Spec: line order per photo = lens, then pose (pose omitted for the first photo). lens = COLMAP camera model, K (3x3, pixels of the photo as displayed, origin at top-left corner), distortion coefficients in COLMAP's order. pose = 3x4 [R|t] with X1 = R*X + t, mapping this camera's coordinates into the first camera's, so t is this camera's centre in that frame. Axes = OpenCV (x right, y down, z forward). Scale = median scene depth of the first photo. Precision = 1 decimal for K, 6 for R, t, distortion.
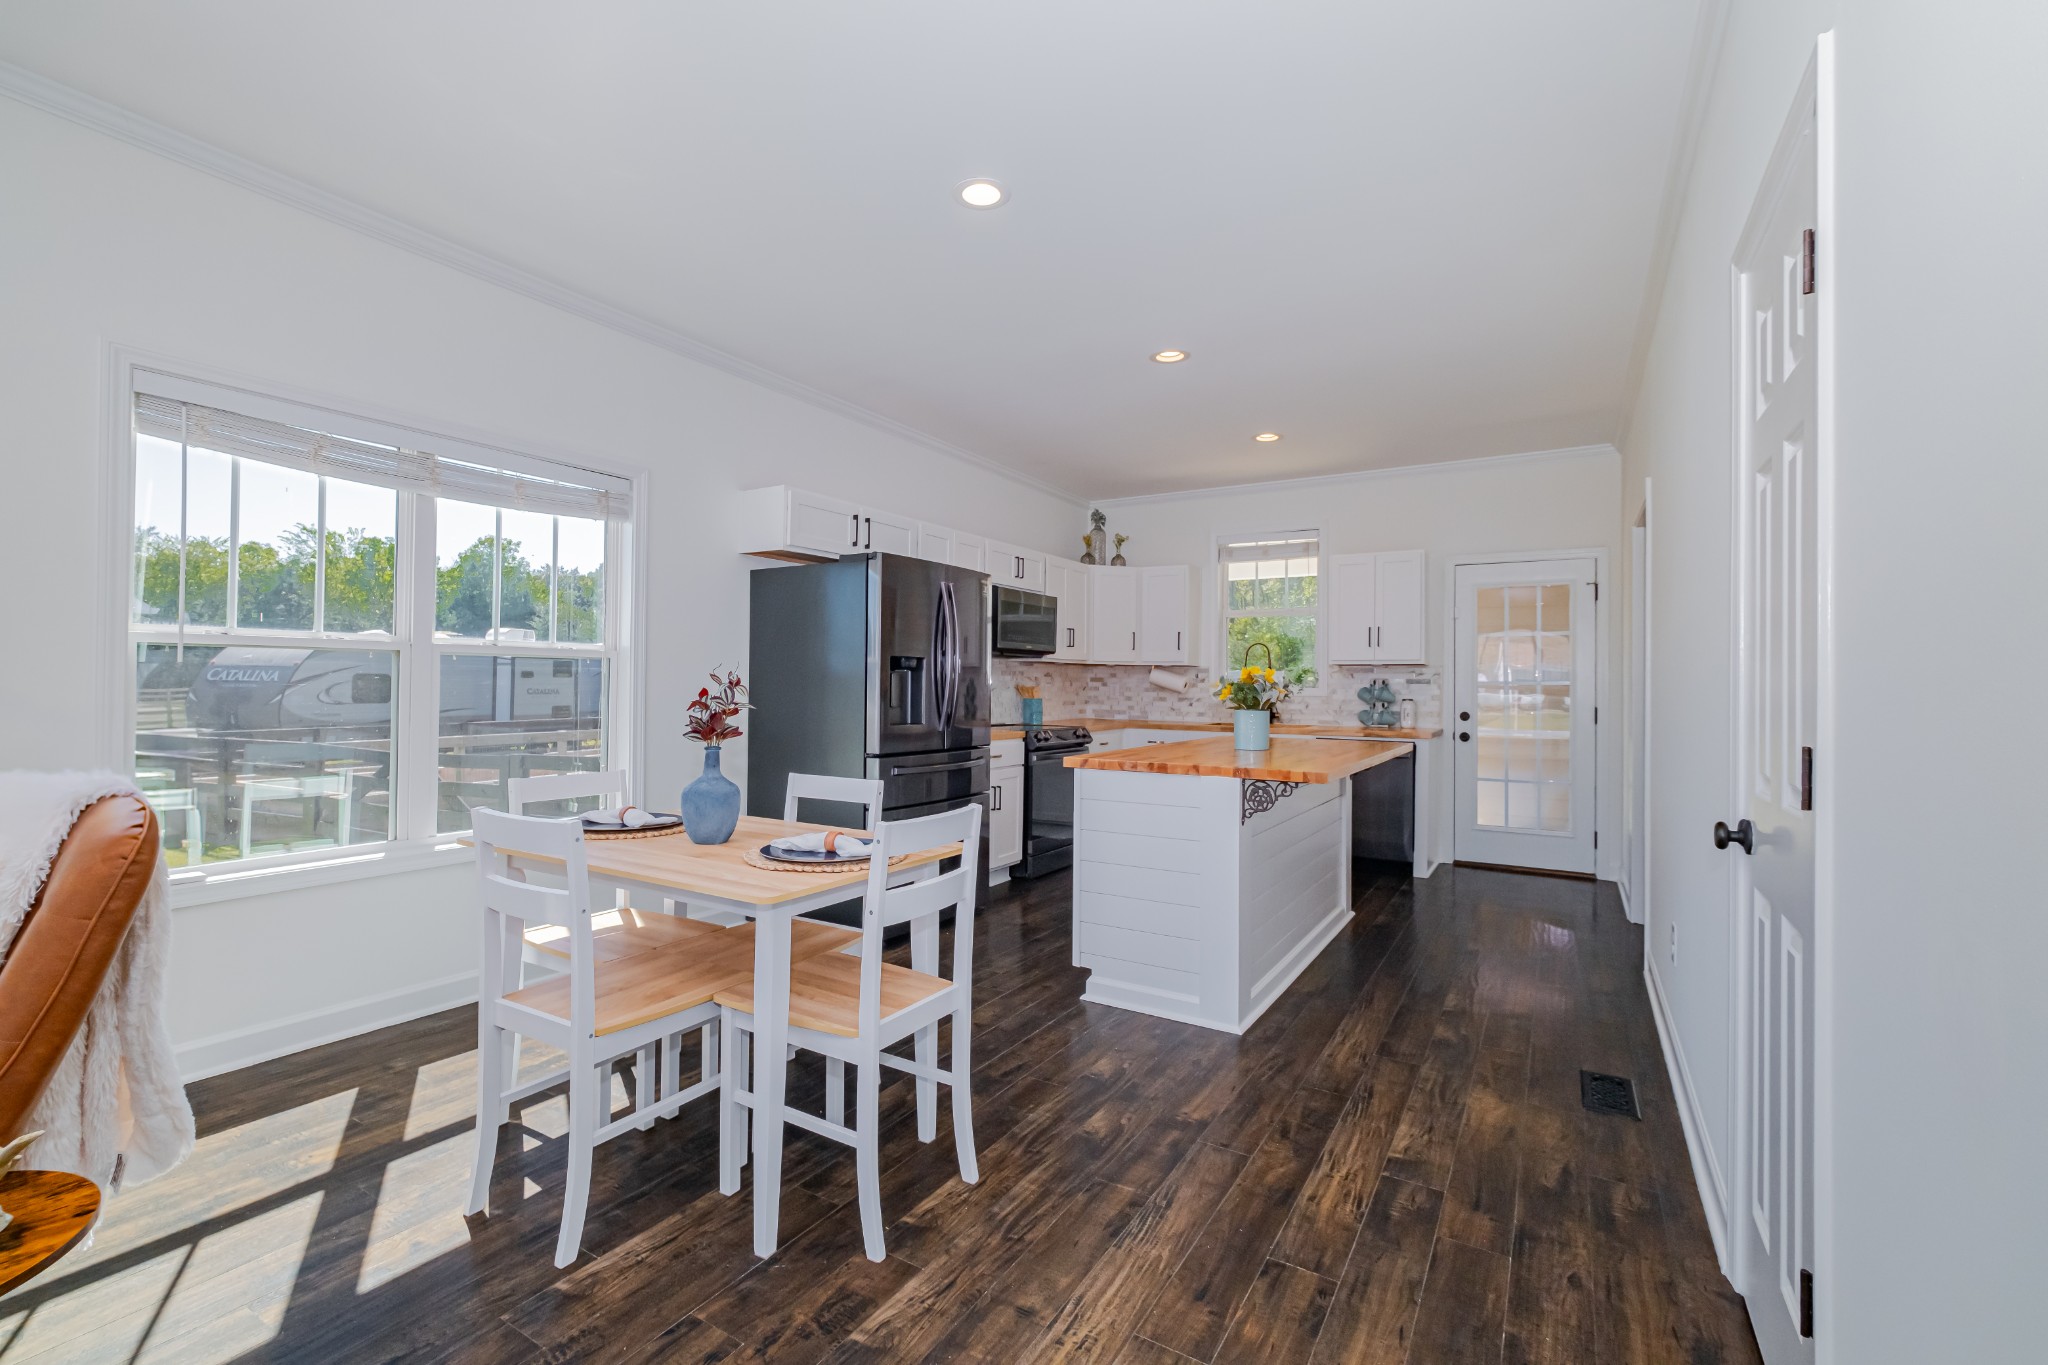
lens RADIAL K [[888.5, 0, 1018.0], [0, 888.5, 672.4], [0, 0, 1]] dist [0.000281, -0.000694]
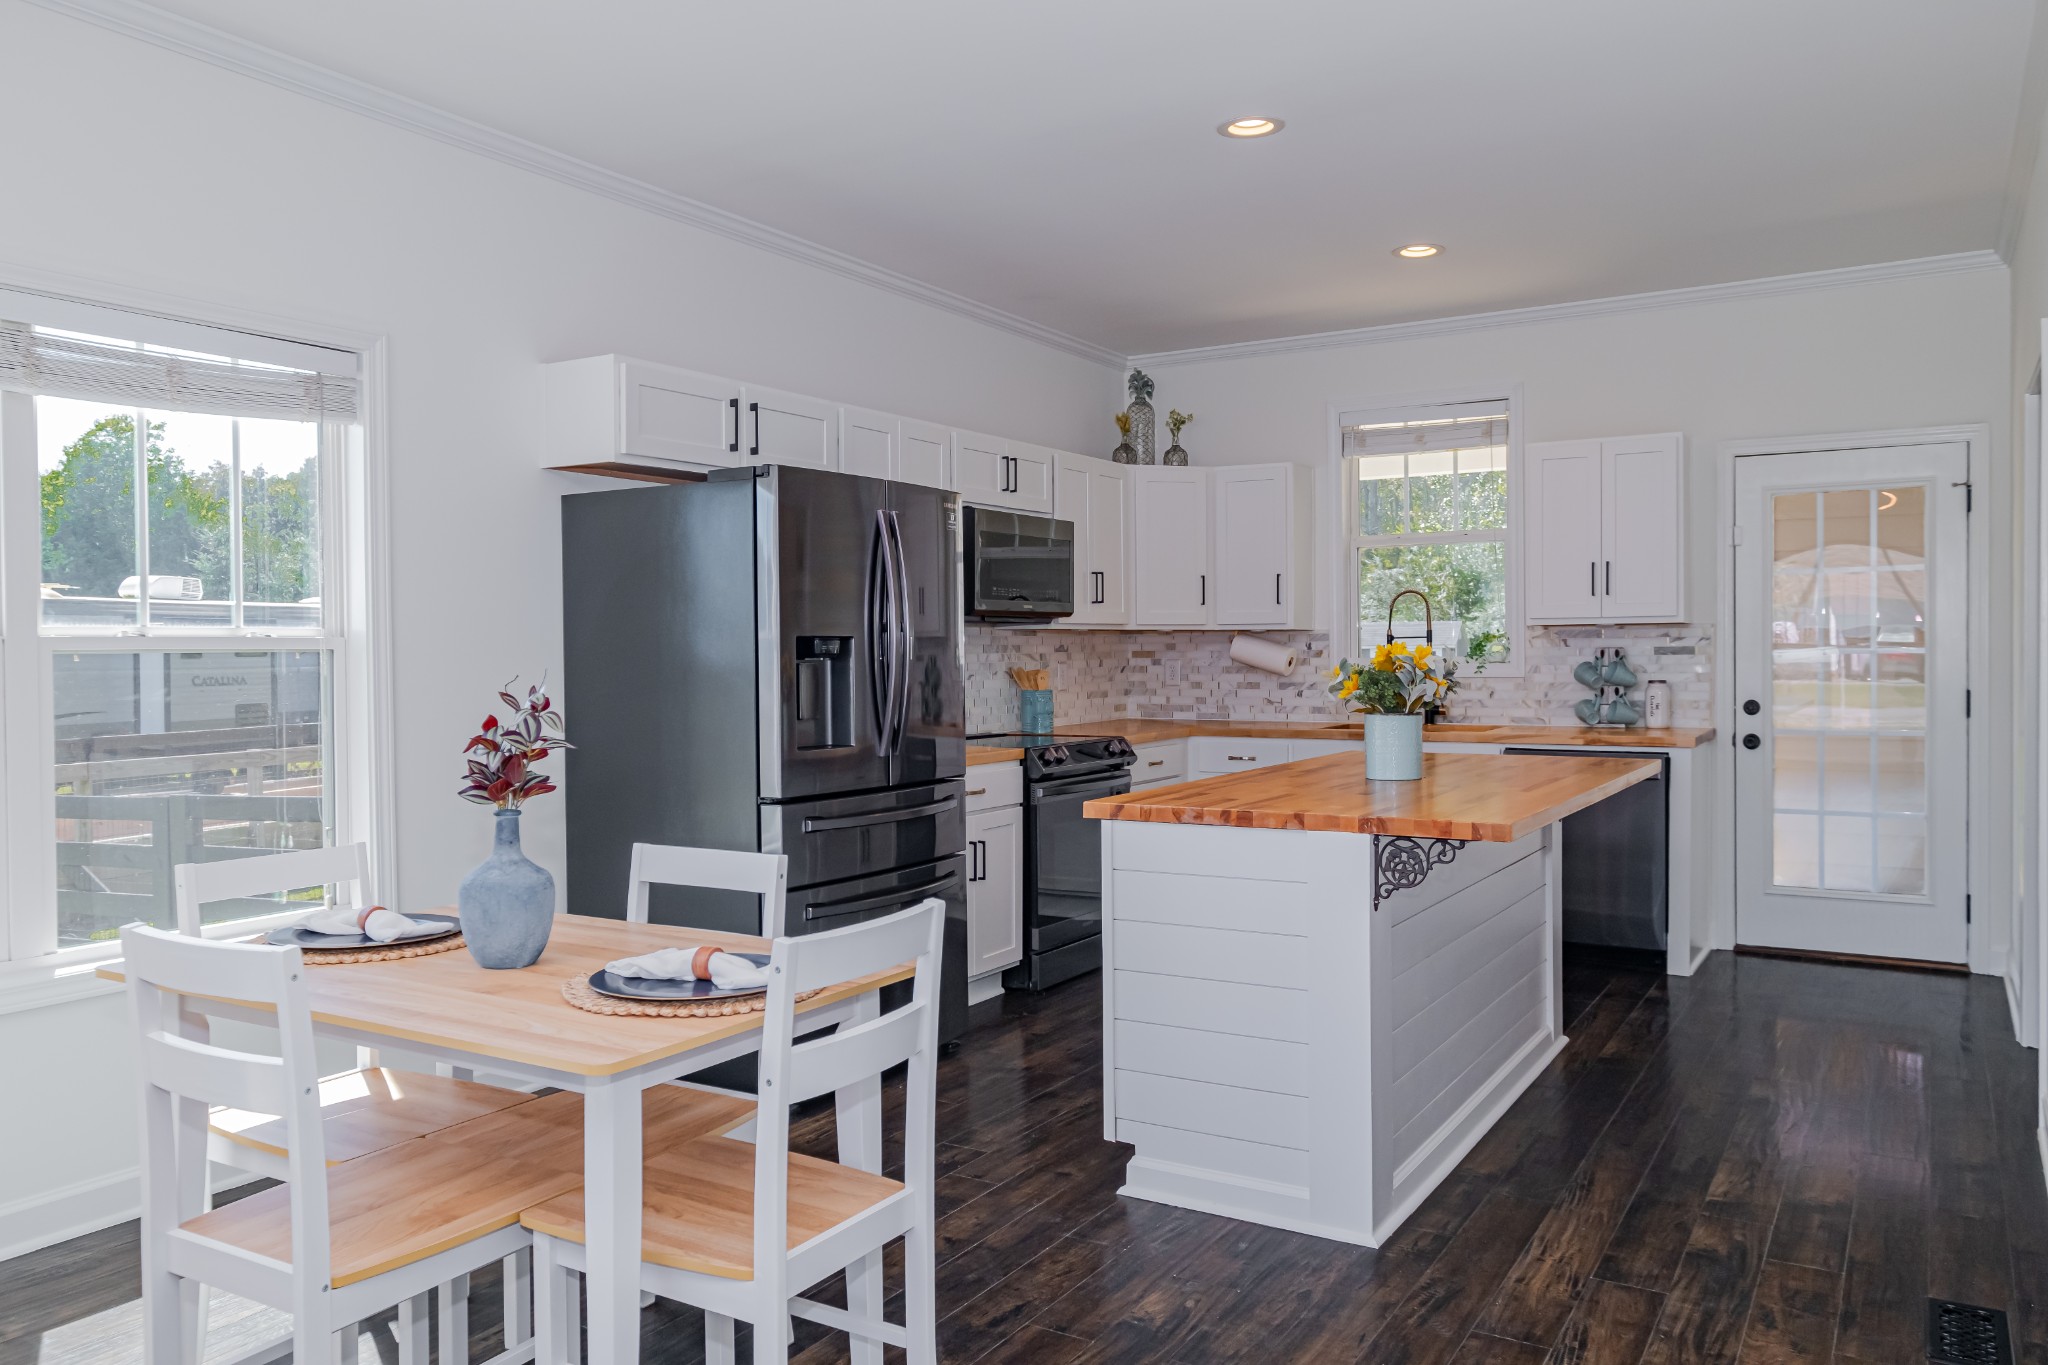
lens RADIAL K [[1493.2, 0, 1023.3], [0, 1493.2, 669.3], [0, 0, 1]] dist [0.004270, 0.002364]
pose [[0.999812, -0.019062, 0.003486, 0.007389], [0.018956, 0.999422, 0.028226, -0.022573], [-0.004022, -0.028154, 0.999595, -0.020670]]
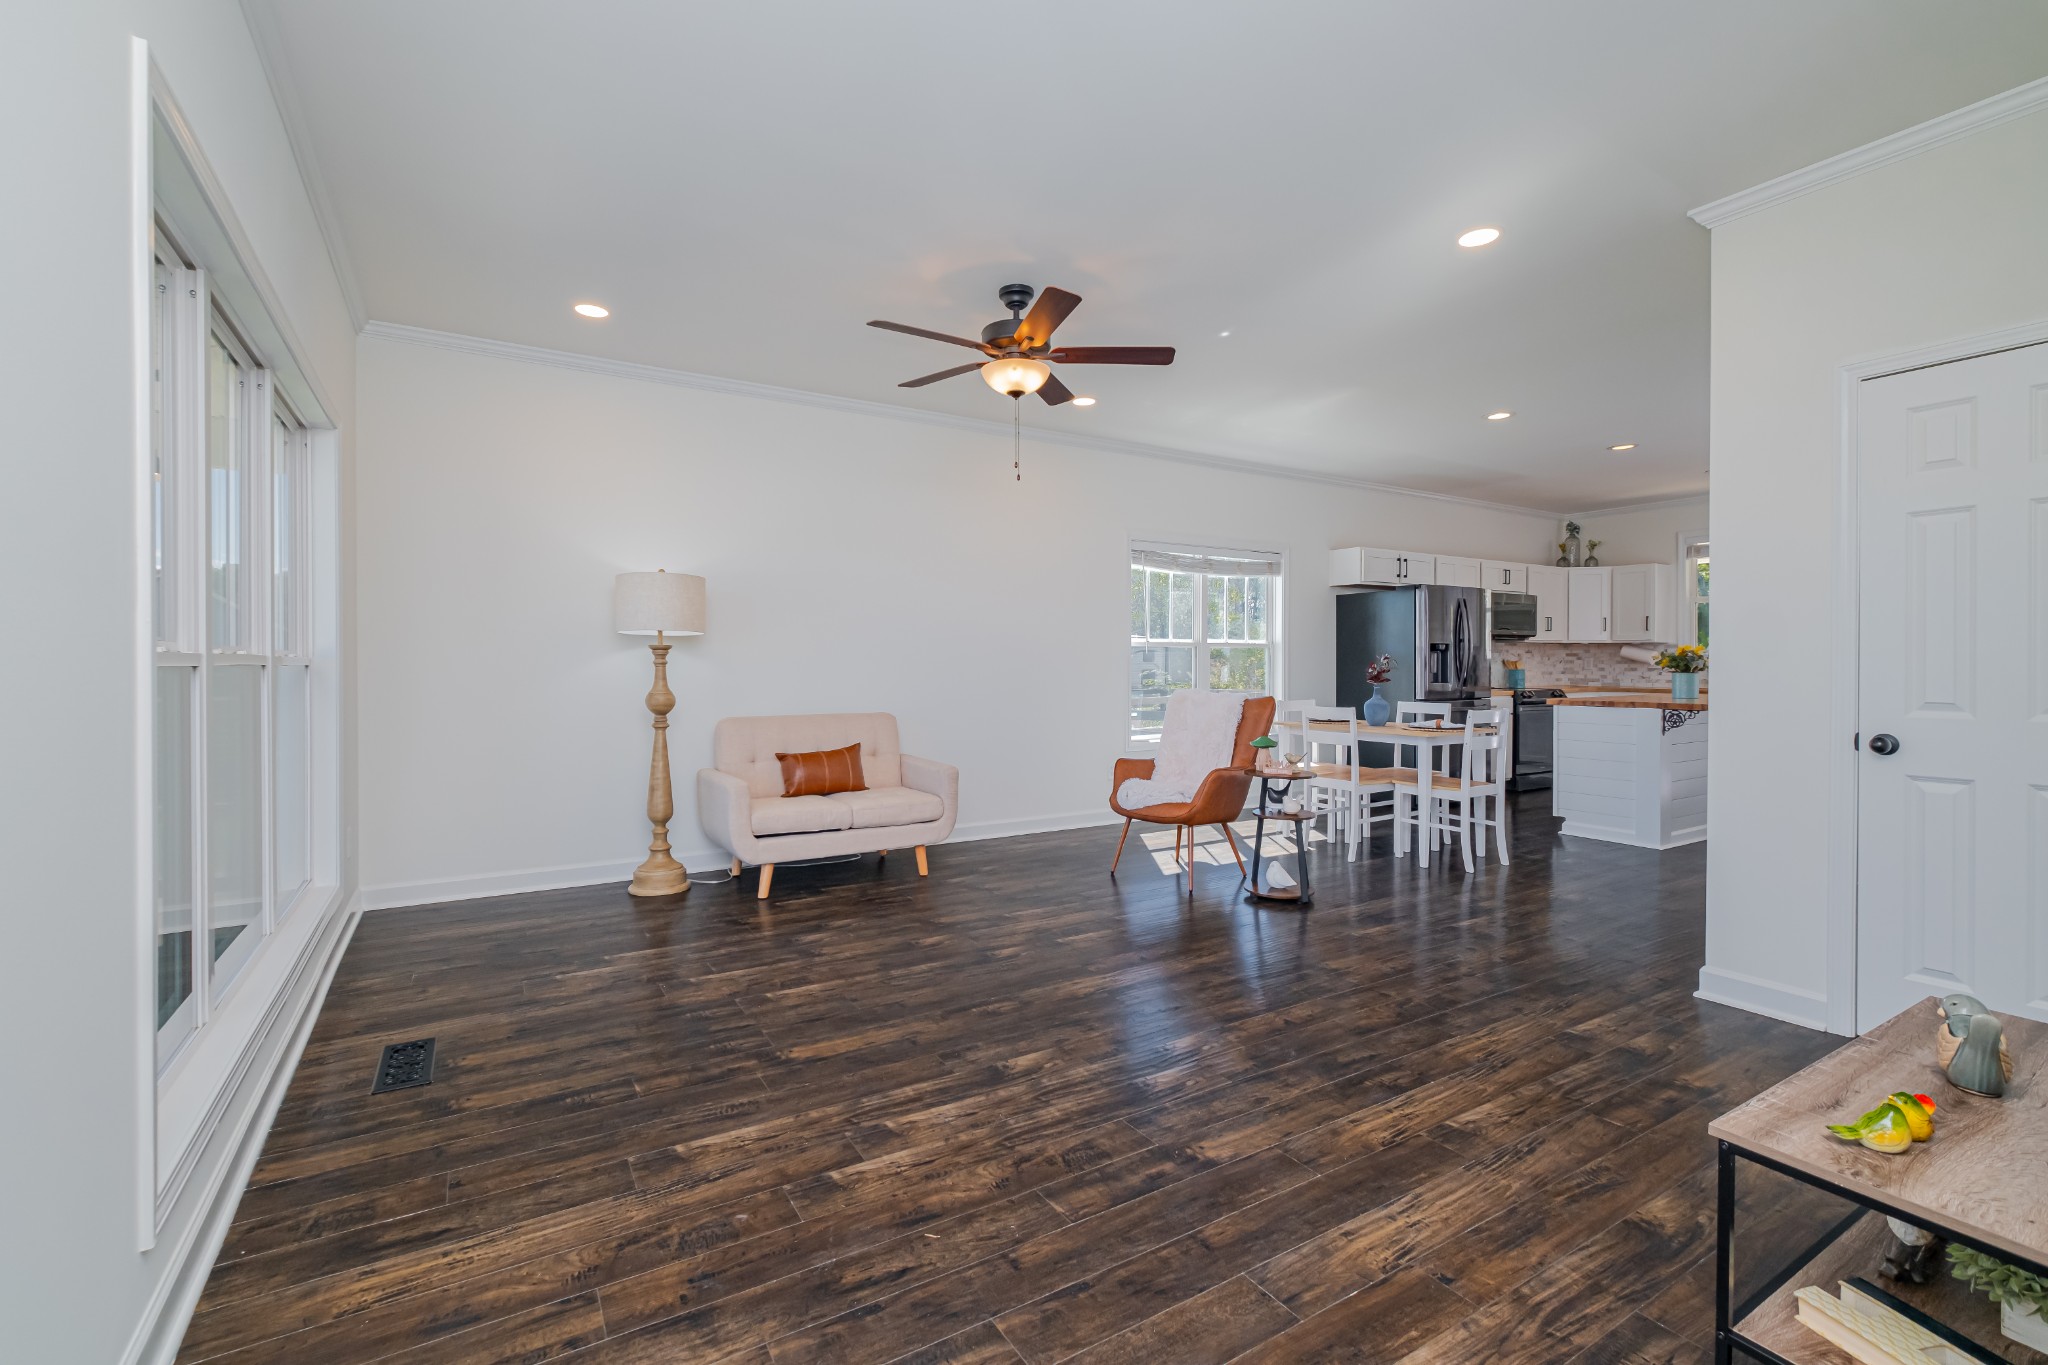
lens RADIAL K [[888.5, 0, 1017.7], [0, 888.5, 658.9], [0, 0, 1]] dist [0.000281, -0.000694]
pose [[0.888024, -0.010605, -0.459675, -0.062715], [0.014629, 0.999880, 0.005193, -0.008488], [0.459564, -0.011336, 0.888072, -0.962579]]
